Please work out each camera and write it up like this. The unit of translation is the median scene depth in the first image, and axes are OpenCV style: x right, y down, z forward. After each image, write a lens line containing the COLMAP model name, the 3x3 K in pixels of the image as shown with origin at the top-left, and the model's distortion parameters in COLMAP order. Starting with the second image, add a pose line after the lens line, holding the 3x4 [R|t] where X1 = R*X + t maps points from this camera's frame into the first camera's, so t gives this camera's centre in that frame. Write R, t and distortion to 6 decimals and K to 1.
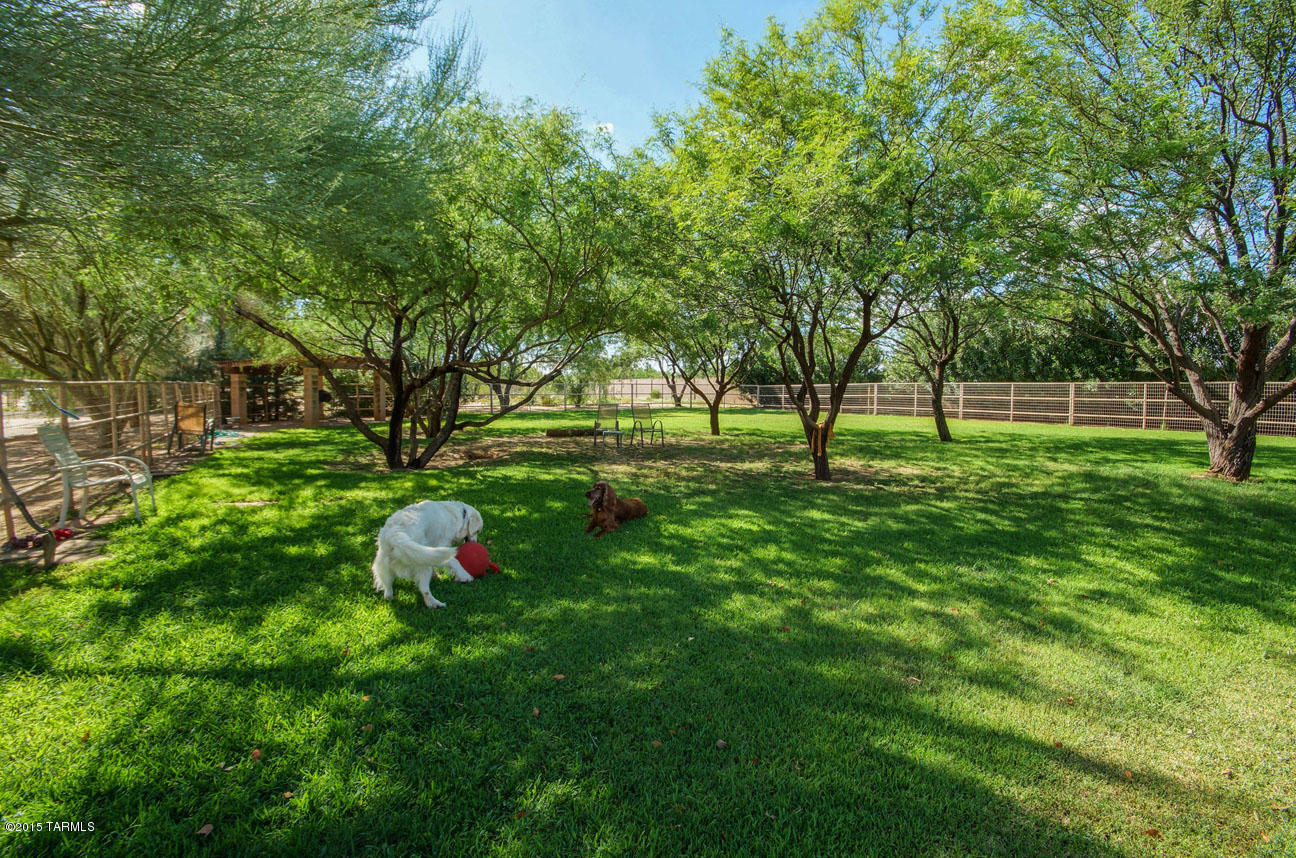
lens RADIAL K [[567.8, 0, 646.6], [0, 567.8, 429.4], [0, 0, 1]] dist [-0.005671, -0.000118]
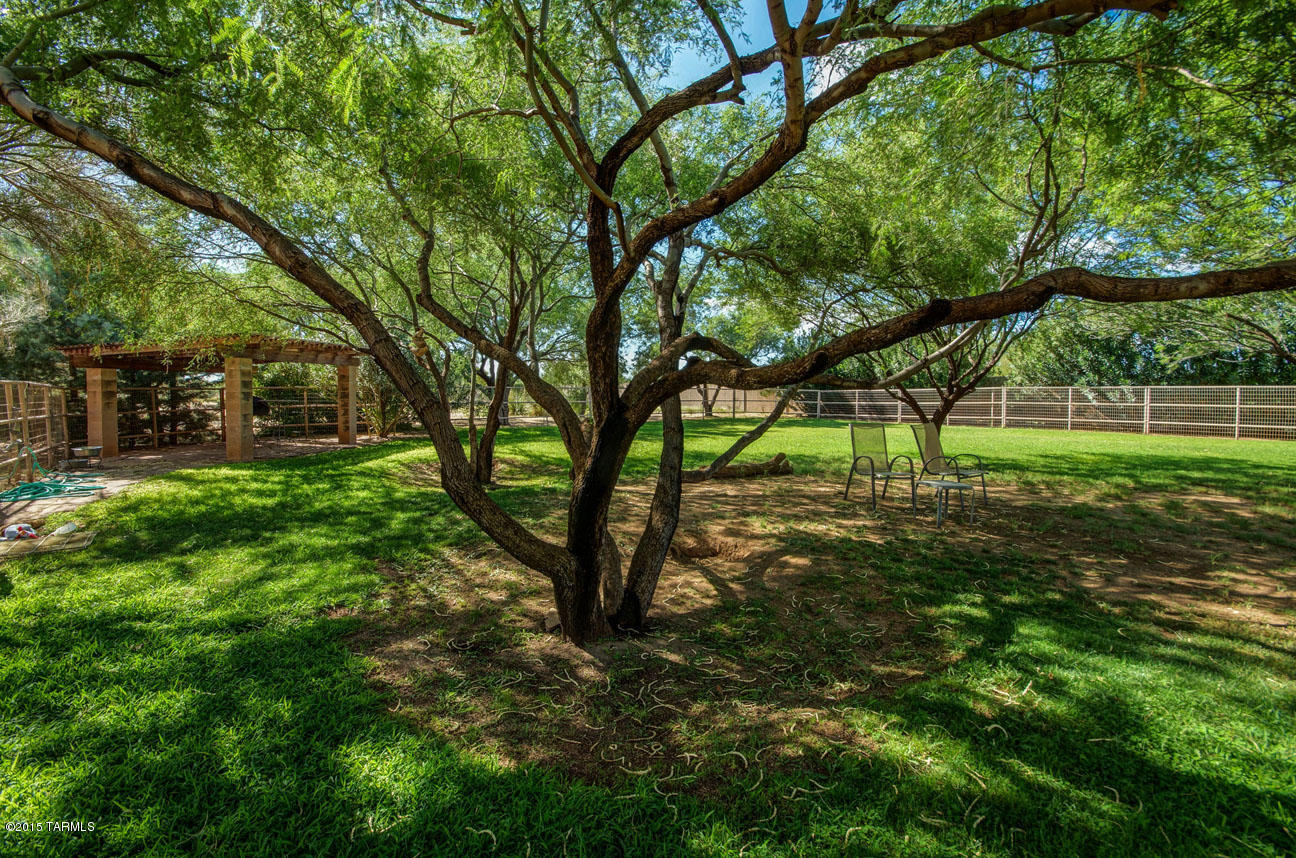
lens RADIAL K [[567.8, 0, 649.7], [0, 567.8, 424.4], [0, 0, 1]] dist [-0.005671, -0.000118]
pose [[0.992016, -0.006688, 0.125938, -0.218895], [0.008873, 0.999820, -0.016791, -0.024335], [-0.125803, 0.017774, 0.991896, 0.328566]]
